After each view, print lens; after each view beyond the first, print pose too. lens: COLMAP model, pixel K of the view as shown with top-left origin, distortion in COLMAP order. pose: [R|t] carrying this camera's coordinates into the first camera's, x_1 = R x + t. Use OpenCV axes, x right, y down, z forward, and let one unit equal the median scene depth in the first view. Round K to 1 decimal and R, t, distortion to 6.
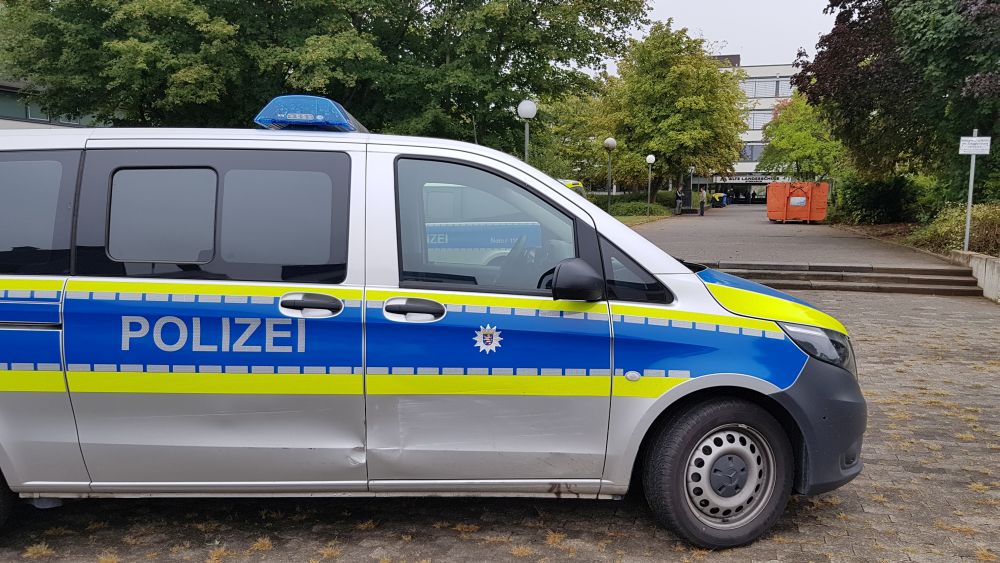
lens RADIAL K [[776.6, 0, 502.2], [0, 776.6, 295.0], [0, 0, 1]] dist [0.061239, -0.098496]
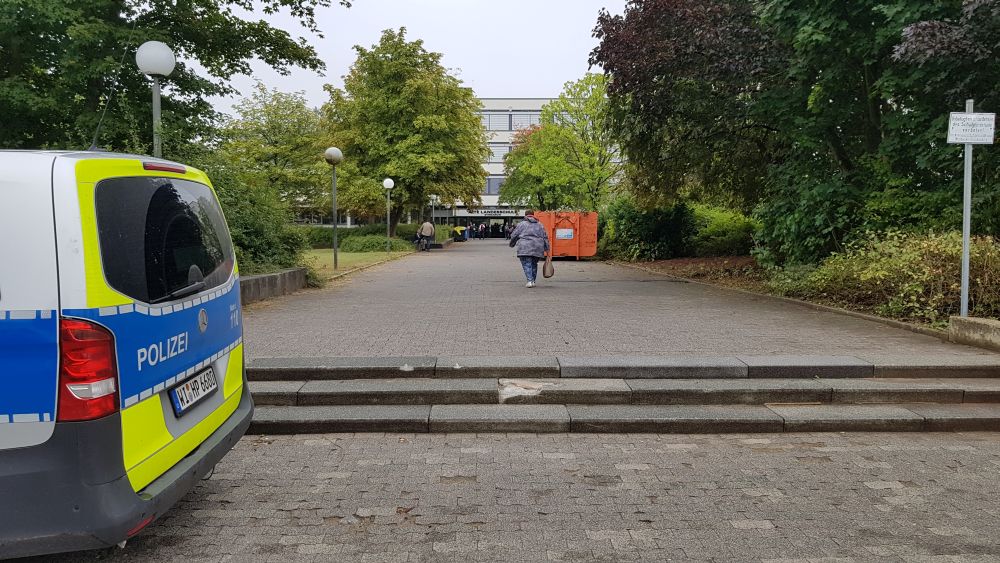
lens RADIAL K [[768.4, 0, 508.5], [0, 768.4, 284.8], [0, 0, 1]] dist [0.074796, -0.098199]
pose [[0.941979, -0.027229, 0.334565, 0.029965], [0.045975, 0.997777, -0.048237, -0.019573], [-0.332508, 0.060820, 0.941137, 0.171723]]
